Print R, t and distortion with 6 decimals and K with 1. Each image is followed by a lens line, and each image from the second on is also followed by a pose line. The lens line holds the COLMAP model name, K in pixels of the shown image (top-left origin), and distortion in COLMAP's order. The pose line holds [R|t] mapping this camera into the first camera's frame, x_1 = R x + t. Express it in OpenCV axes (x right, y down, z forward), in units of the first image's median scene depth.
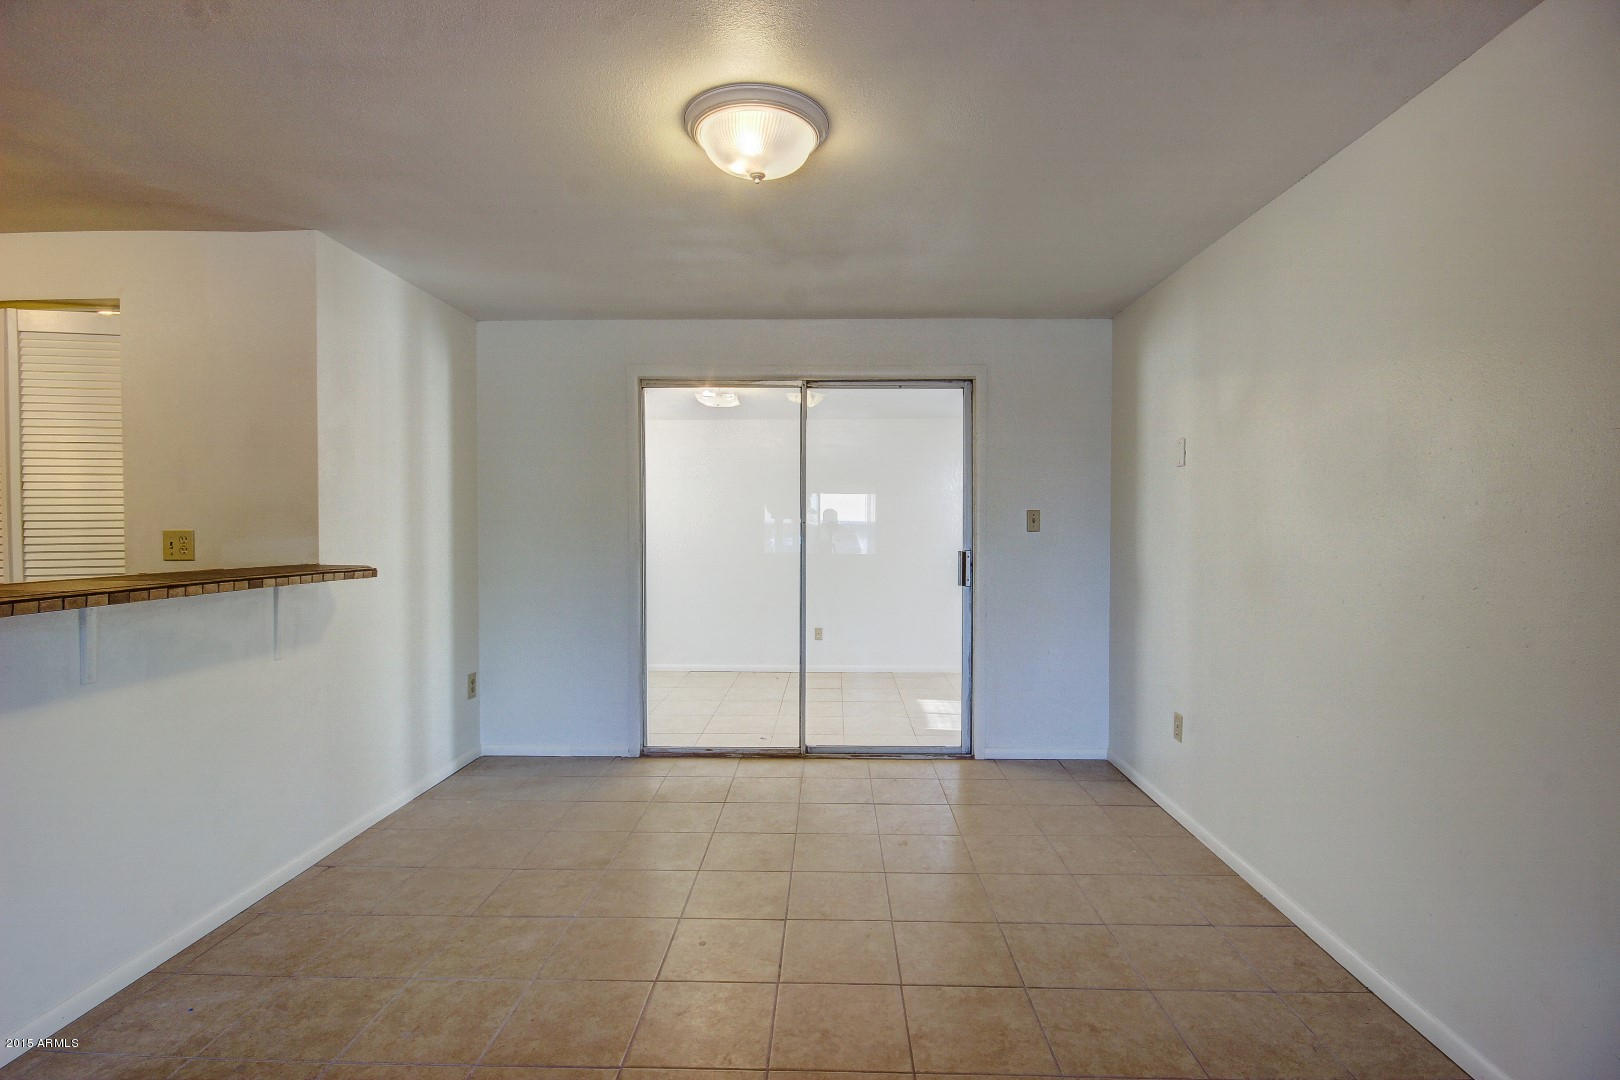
lens RADIAL K [[762.5, 0, 819.3], [0, 762.5, 545.6], [0, 0, 1]] dist [0.008975, -0.010006]
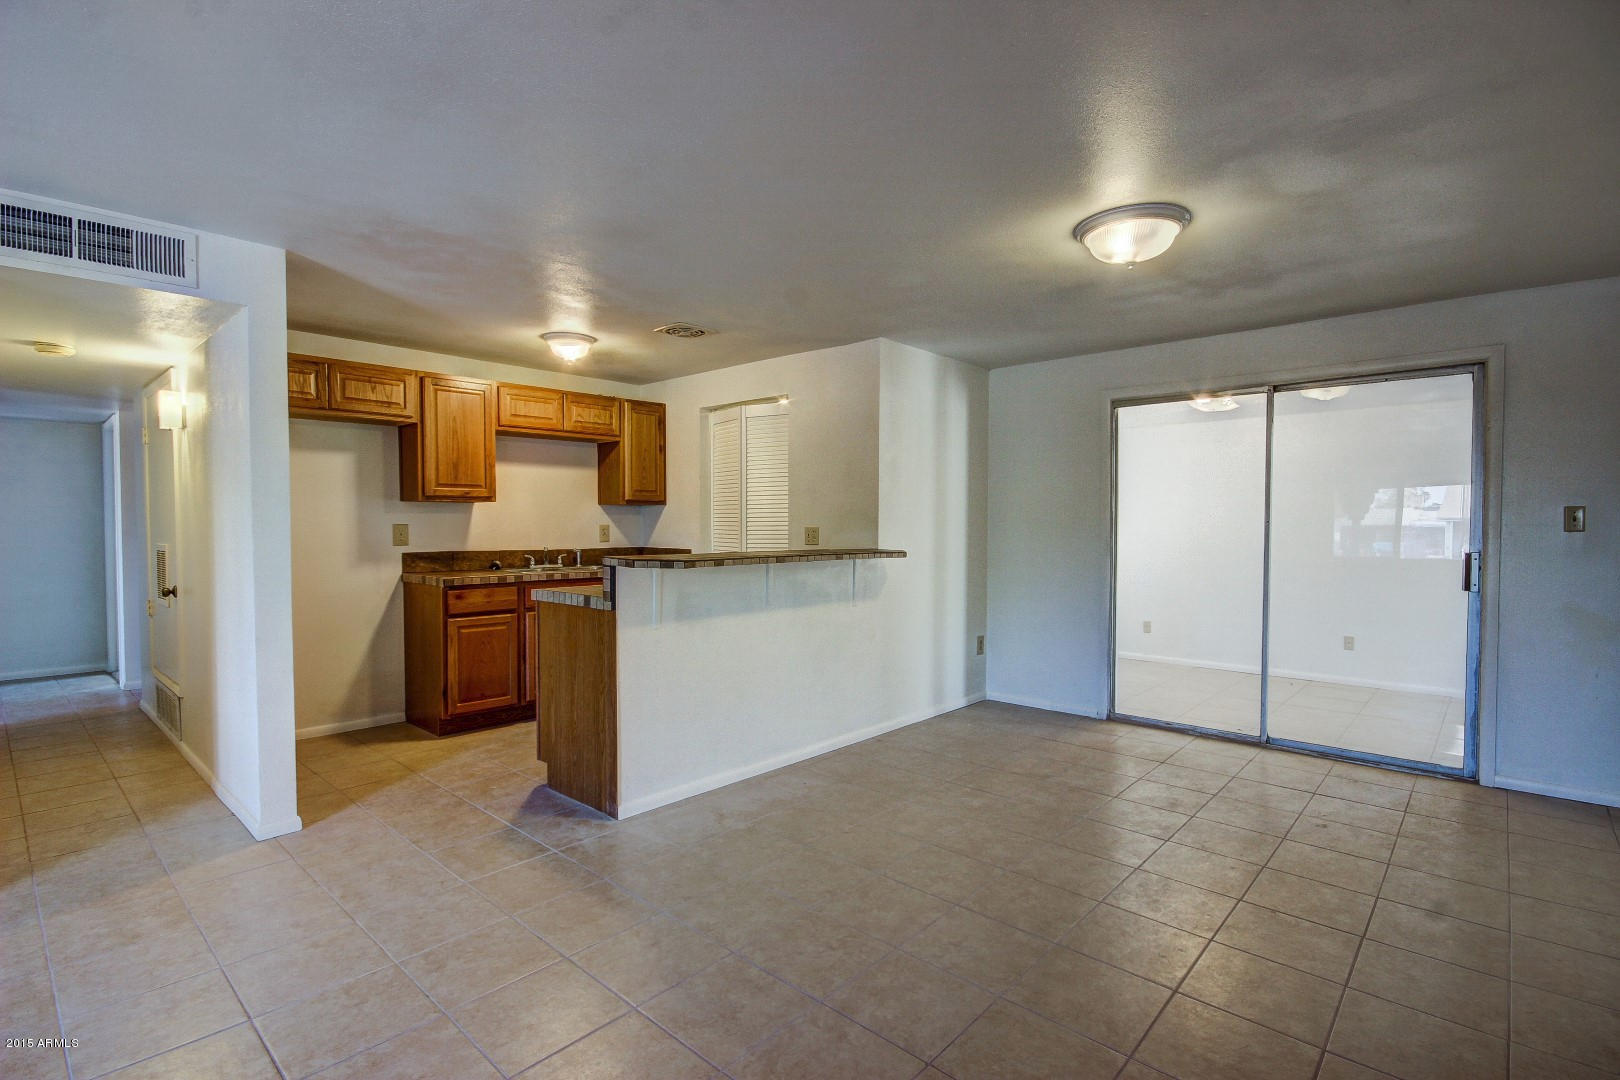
lens RADIAL K [[762.5, 0, 819.3], [0, 762.5, 545.6], [0, 0, 1]] dist [0.008975, -0.010006]
pose [[0.756238, 0.018332, -0.654040, 0.203620], [-0.018053, 0.999811, 0.007149, 0.006024], [0.654047, 0.006401, 0.756426, -0.194374]]
